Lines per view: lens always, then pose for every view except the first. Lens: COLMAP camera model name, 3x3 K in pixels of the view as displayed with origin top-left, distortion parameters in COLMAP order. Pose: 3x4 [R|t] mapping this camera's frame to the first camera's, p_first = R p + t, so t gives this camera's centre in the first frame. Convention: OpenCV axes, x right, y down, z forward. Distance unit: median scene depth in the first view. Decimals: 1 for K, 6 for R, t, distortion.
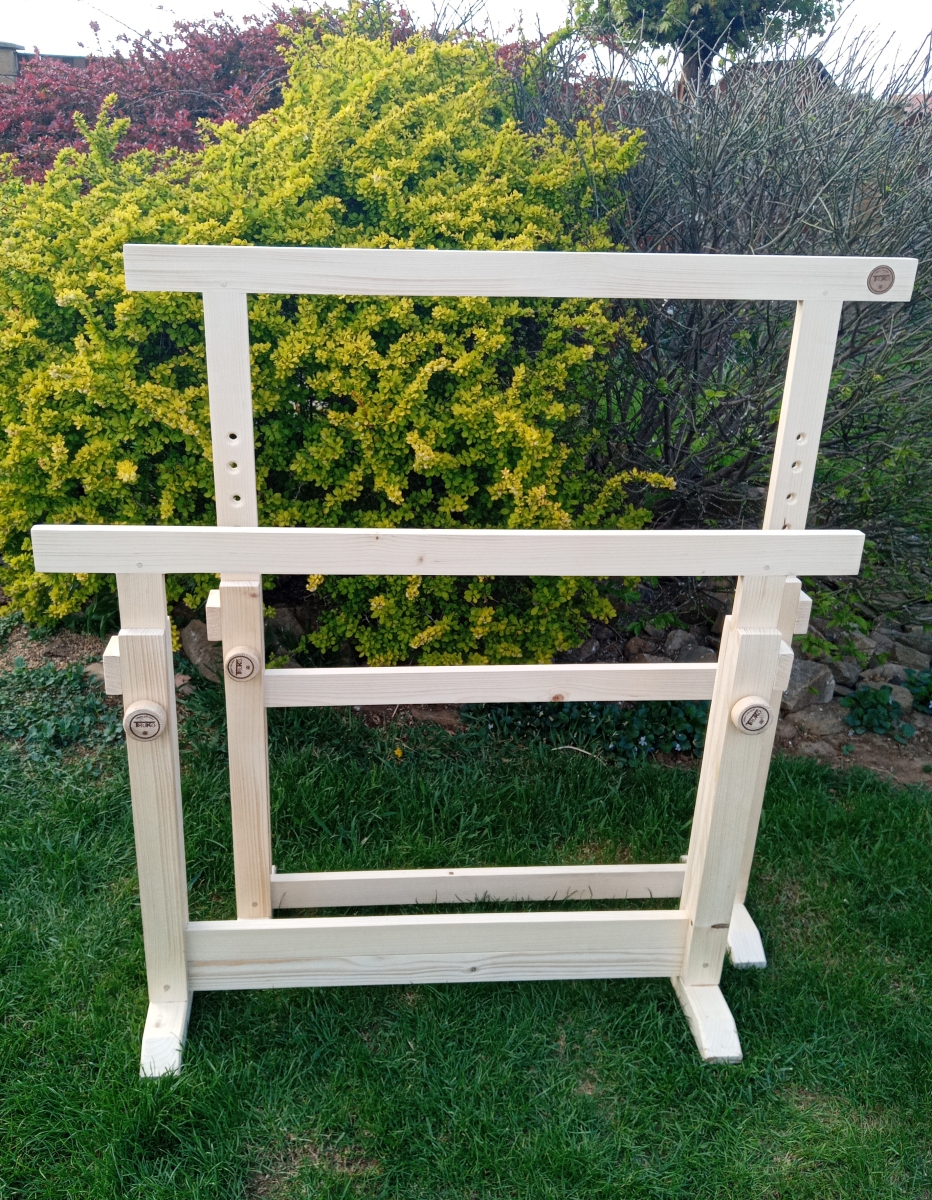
lens RADIAL K [[988.4, 0, 461.1], [0, 988.4, 598.6], [0, 0, 1]] dist [0.028143, 0.001675]
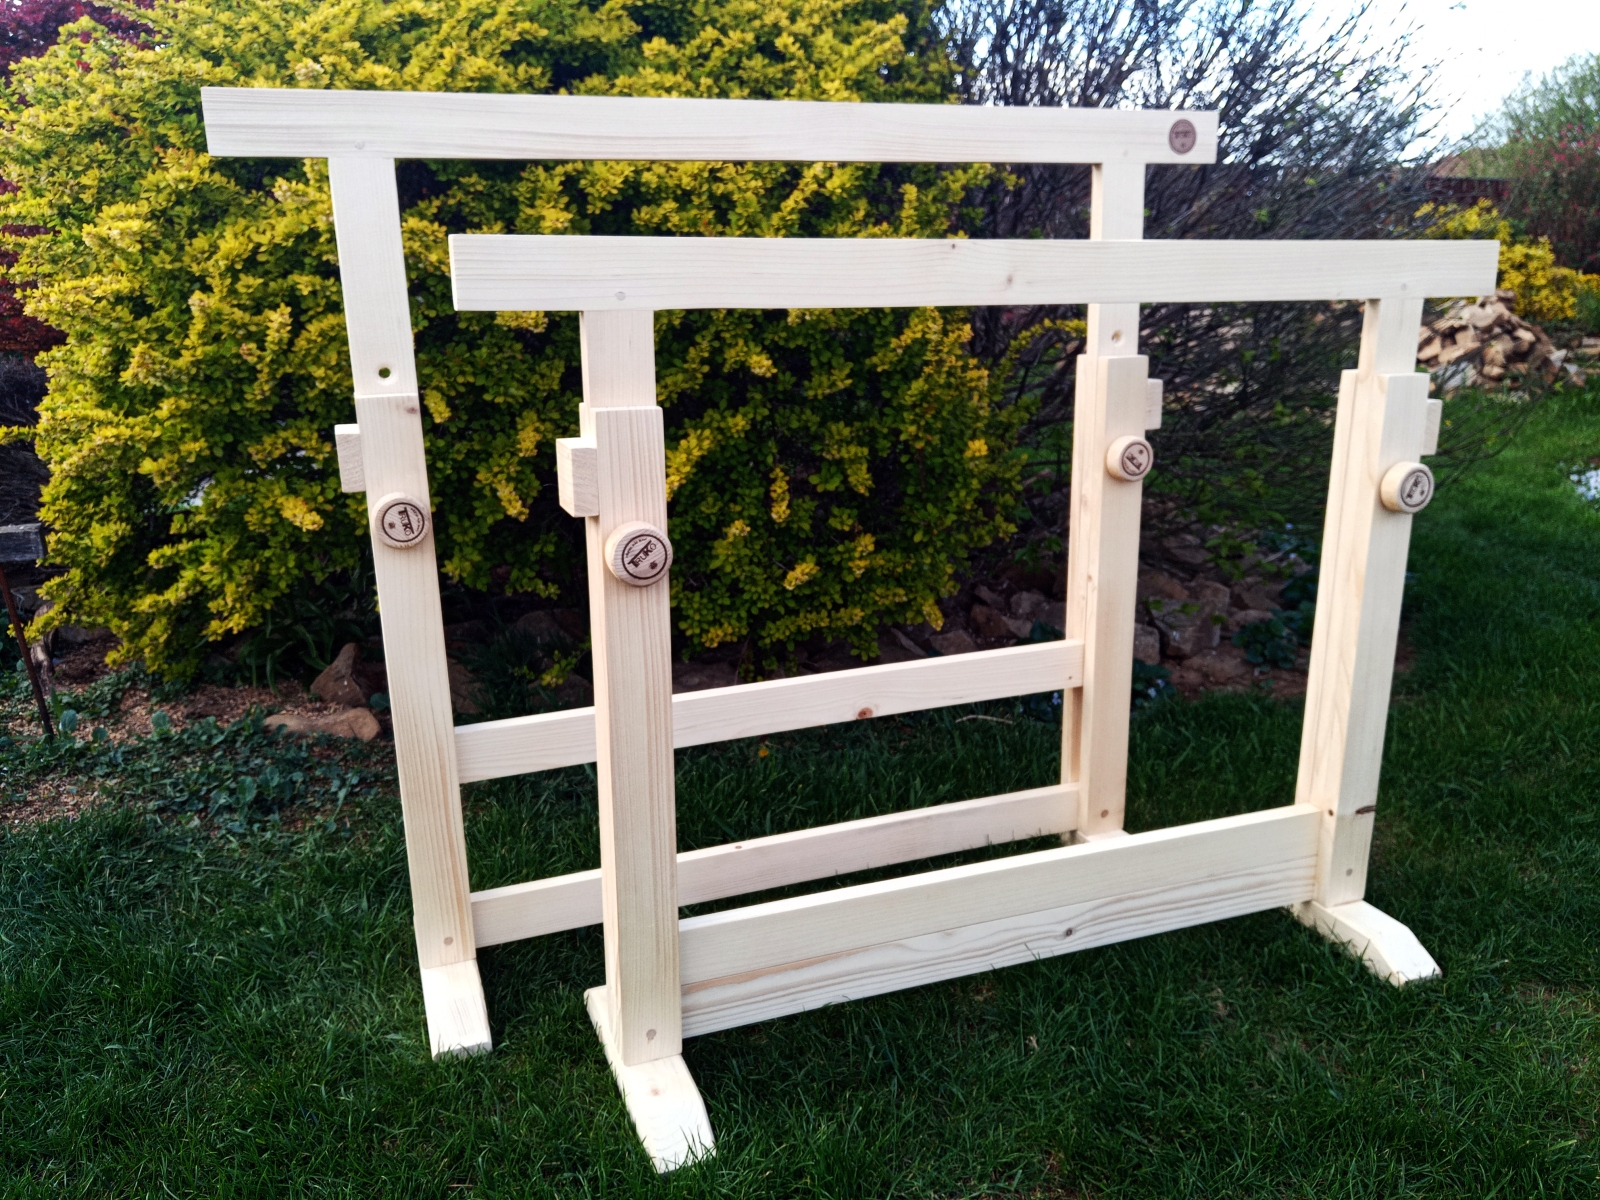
lens RADIAL K [[1162.1, 0, 802.9], [0, 1162.1, 595.7], [0, 0, 1]] dist [0.015365, -0.003676]
pose [[0.963755, -0.113007, 0.241673, -0.265235], [0.143036, 0.983529, -0.110507, 0.163023], [-0.225204, 0.141069, 0.964045, 0.179662]]
